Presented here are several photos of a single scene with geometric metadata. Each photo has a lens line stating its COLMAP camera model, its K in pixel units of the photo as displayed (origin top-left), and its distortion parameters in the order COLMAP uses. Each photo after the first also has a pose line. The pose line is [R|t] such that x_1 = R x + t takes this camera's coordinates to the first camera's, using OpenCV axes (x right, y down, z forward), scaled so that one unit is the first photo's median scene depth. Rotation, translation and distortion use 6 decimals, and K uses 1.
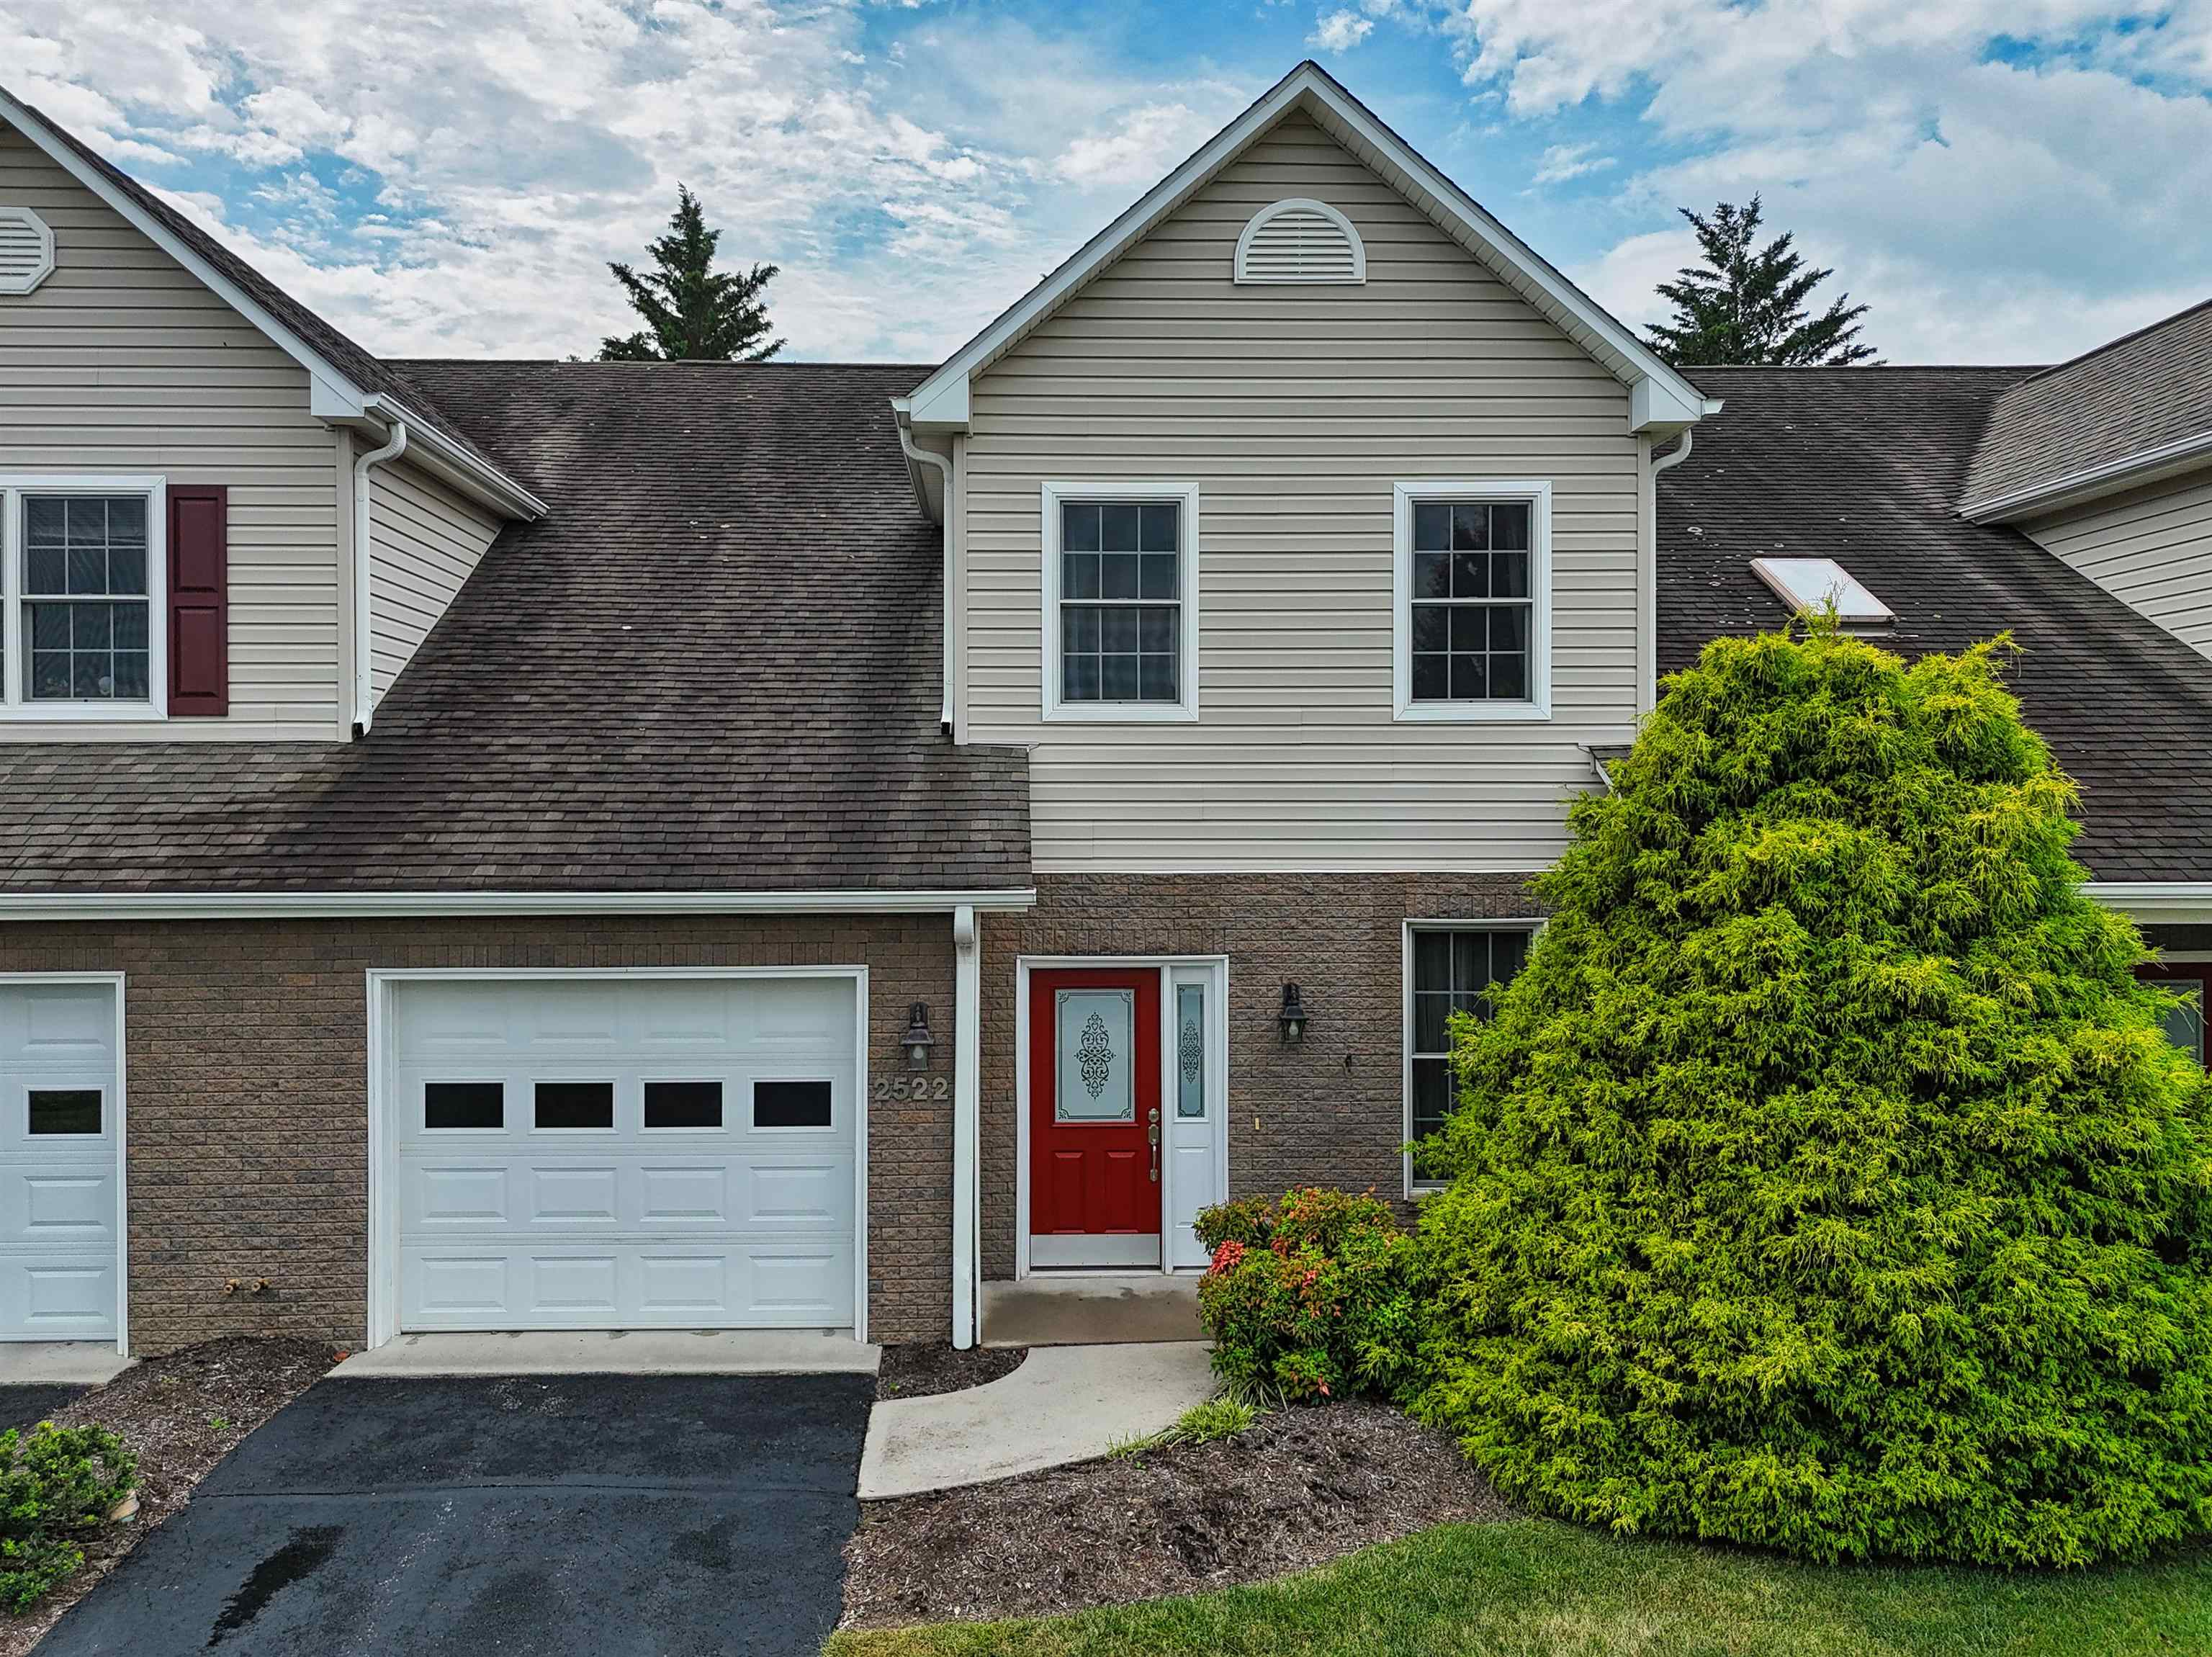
lens RADIAL K [[1718.6, 0, 1037.0], [0, 1718.6, 817.3], [0, 0, 1]] dist [0.048288, -0.044425]
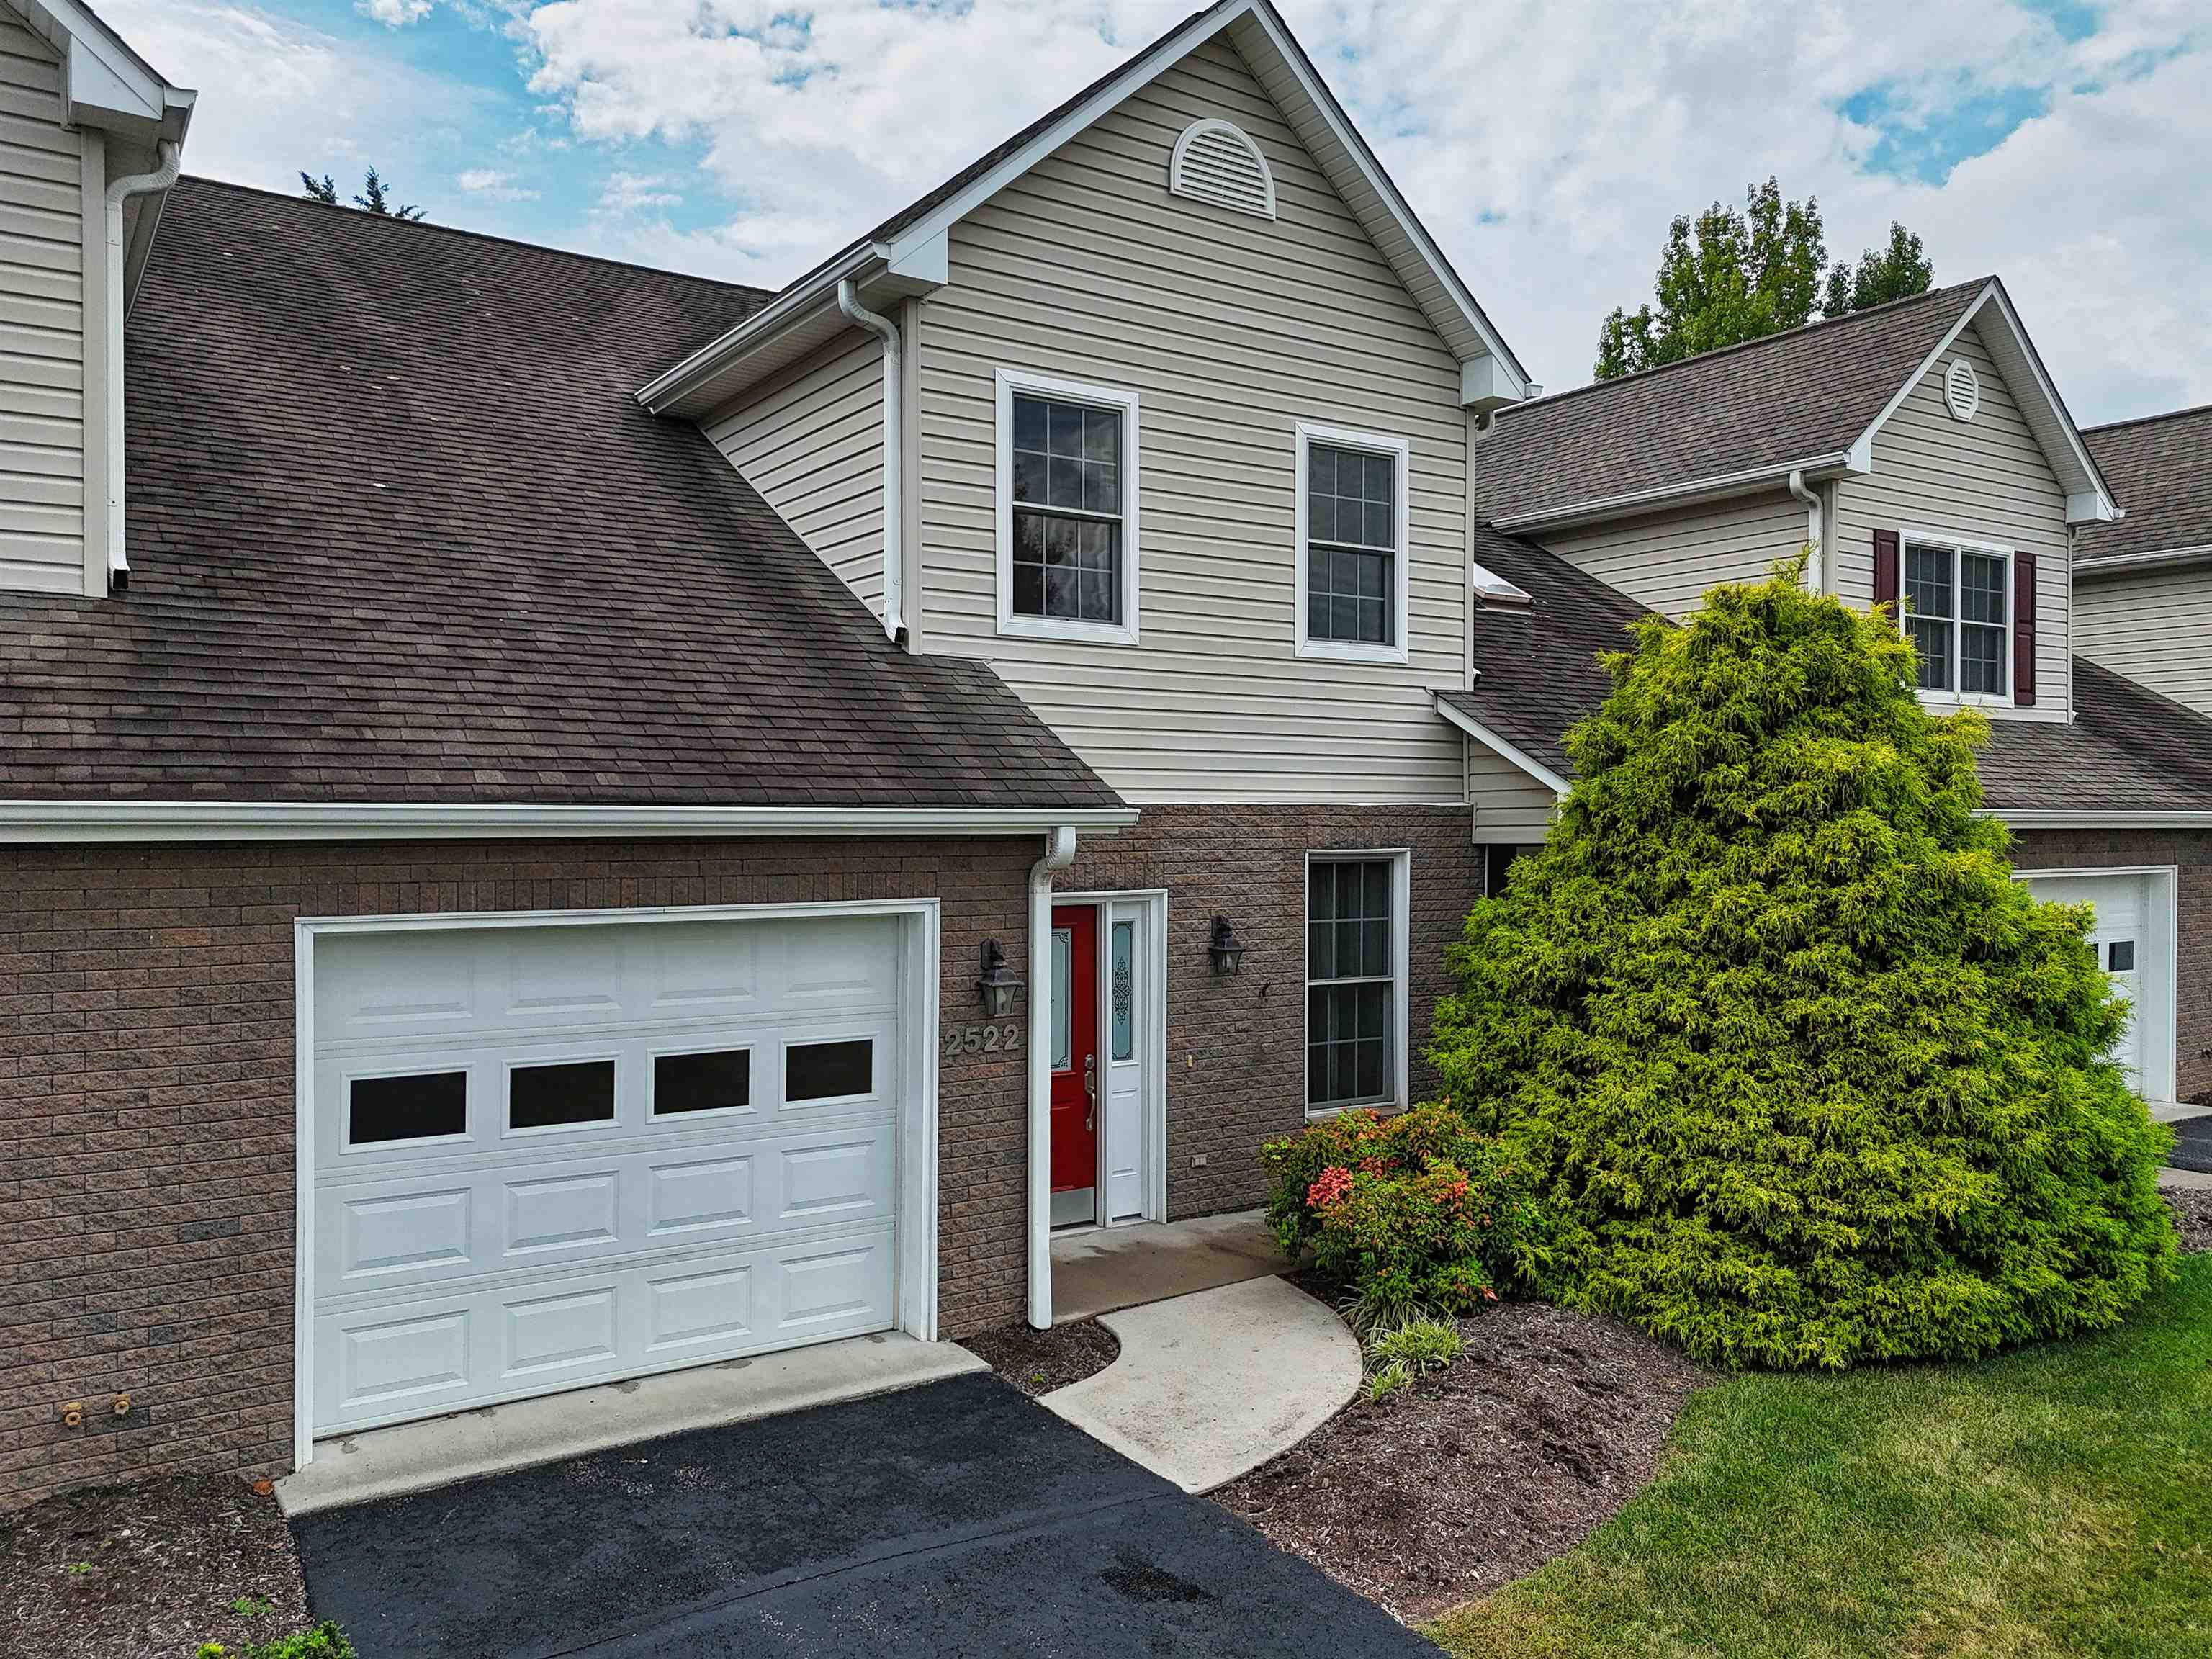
lens RADIAL K [[1661.3, 0, 1106.0], [0, 1661.3, 829.5], [0, 0, 1]] dist [0.070474, -0.078964]
pose [[0.840544, 0.000244, 0.541743, -0.465594], [-0.002068, 0.999994, 0.002759, 0.048698], [-0.541739, -0.003439, 0.840540, 0.256901]]
